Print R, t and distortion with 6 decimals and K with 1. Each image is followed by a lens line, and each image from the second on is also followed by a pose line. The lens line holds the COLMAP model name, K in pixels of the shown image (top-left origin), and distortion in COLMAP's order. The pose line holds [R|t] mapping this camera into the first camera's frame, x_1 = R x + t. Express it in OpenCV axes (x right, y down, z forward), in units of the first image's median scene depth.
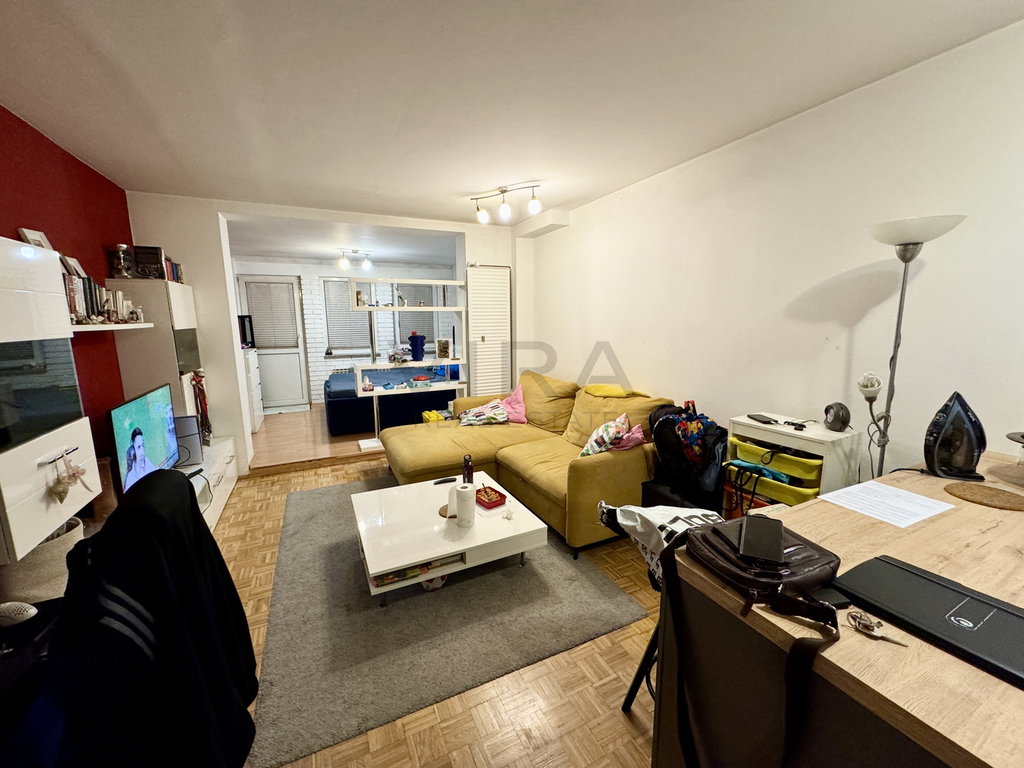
lens RADIAL K [[407.6, 0, 512.0], [0, 407.6, 384.7], [0, 0, 1]] dist [-0.003497, 0.000166]
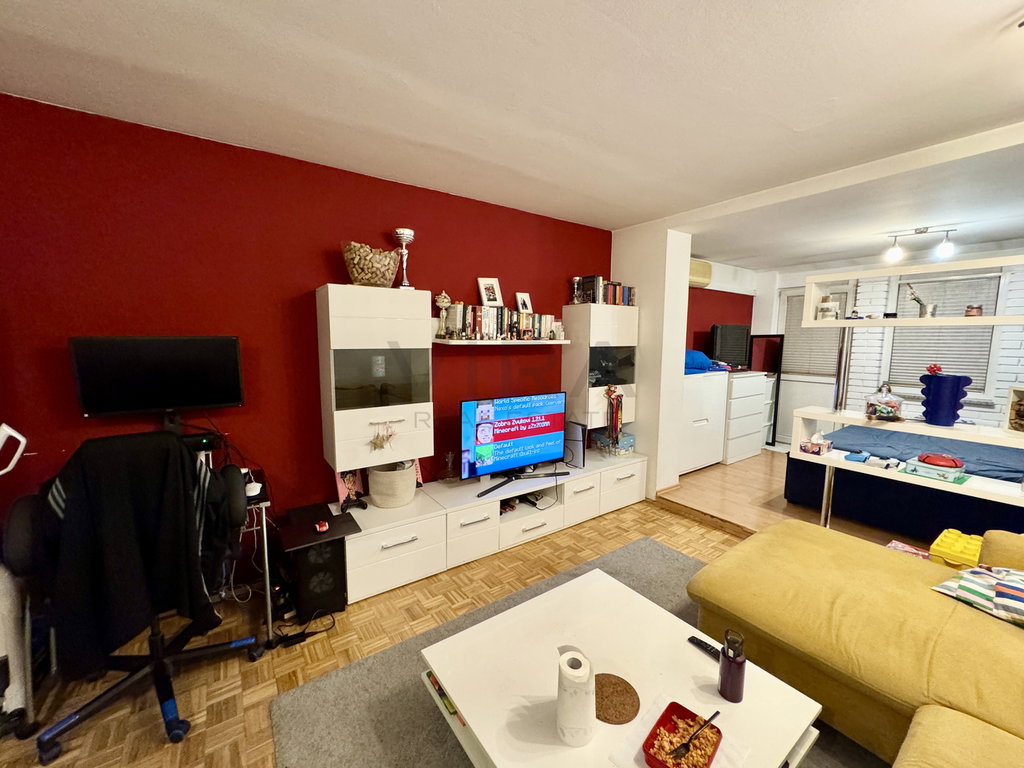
lens RADIAL K [[407.6, 0, 507.9], [0, 407.6, 384.5], [0, 0, 1]] dist [-0.003497, 0.000166]
pose [[0.159653, 0.120335, -0.979811, 0.198083], [-0.166645, 0.981584, 0.093399, -0.077313], [0.973006, 0.148369, 0.176766, 0.459821]]
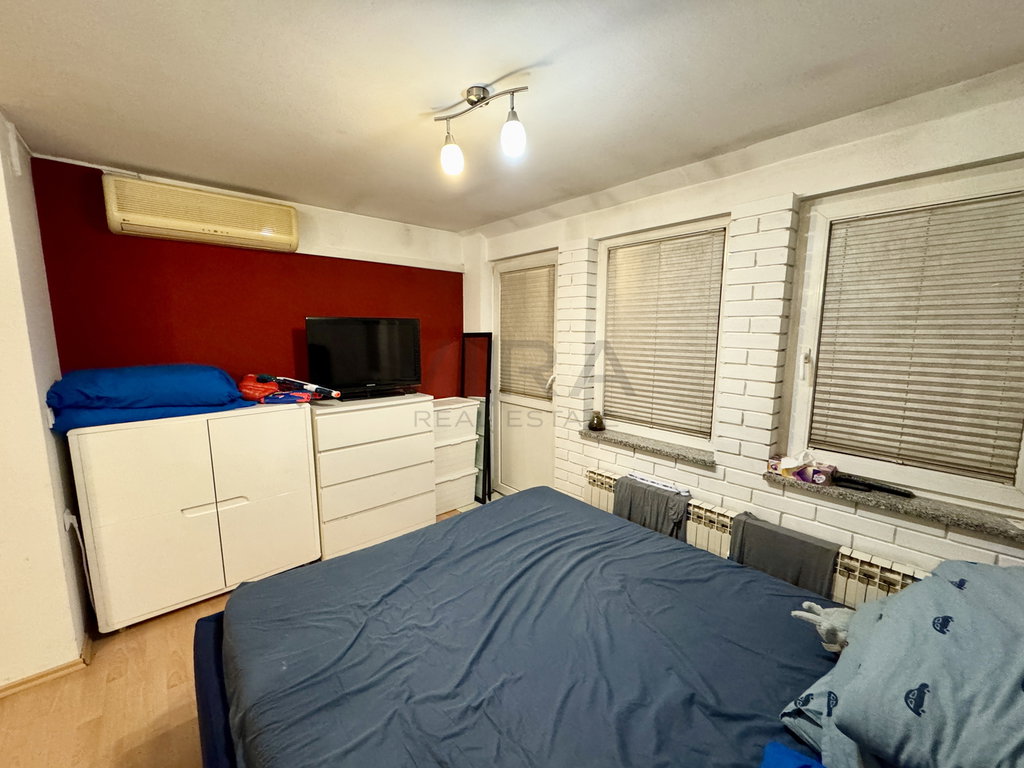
lens RADIAL K [[407.6, 0, 507.8], [0, 407.6, 384.6], [0, 0, 1]] dist [-0.003497, 0.000166]
pose [[0.271578, 0.136662, -0.952664, -0.150673], [-0.160000, 0.982503, 0.095331, -0.248280], [0.949023, 0.126537, 0.288692, 1.370126]]
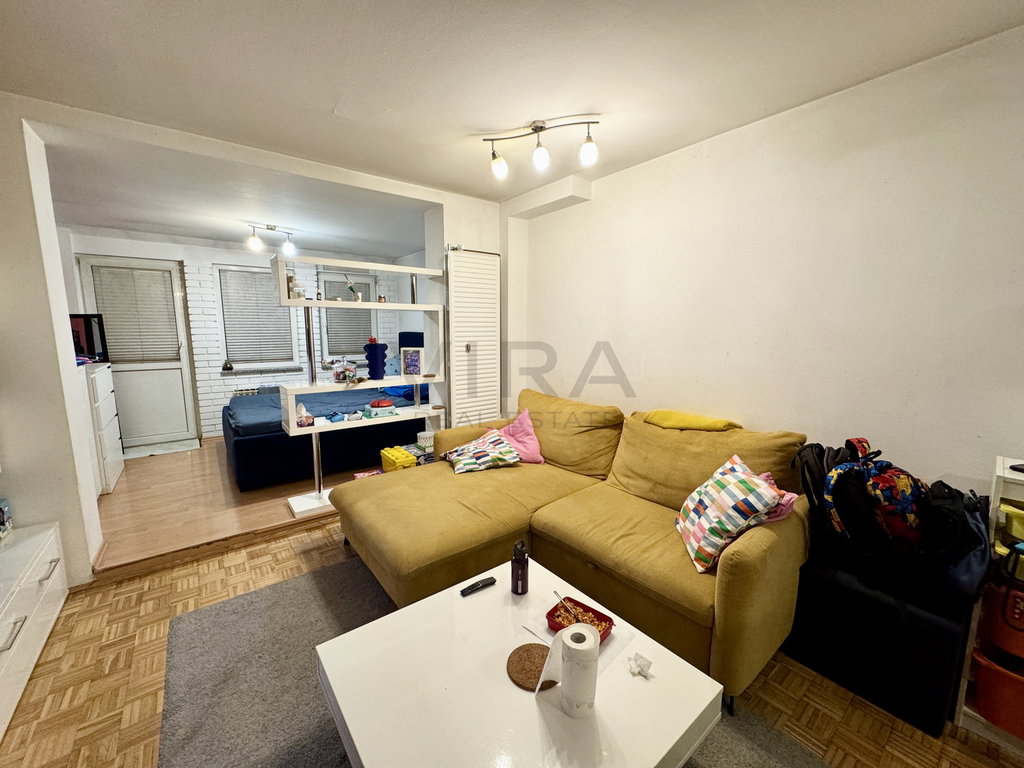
lens RADIAL K [[407.6, 0, 511.7], [0, 407.6, 384.5], [0, 0, 1]] dist [-0.003497, 0.000166]
pose [[0.977581, -0.019888, 0.209618, -0.178000], [0.024808, 0.999474, -0.020866, -0.034029], [-0.209093, 0.025598, 0.977561, 0.302960]]
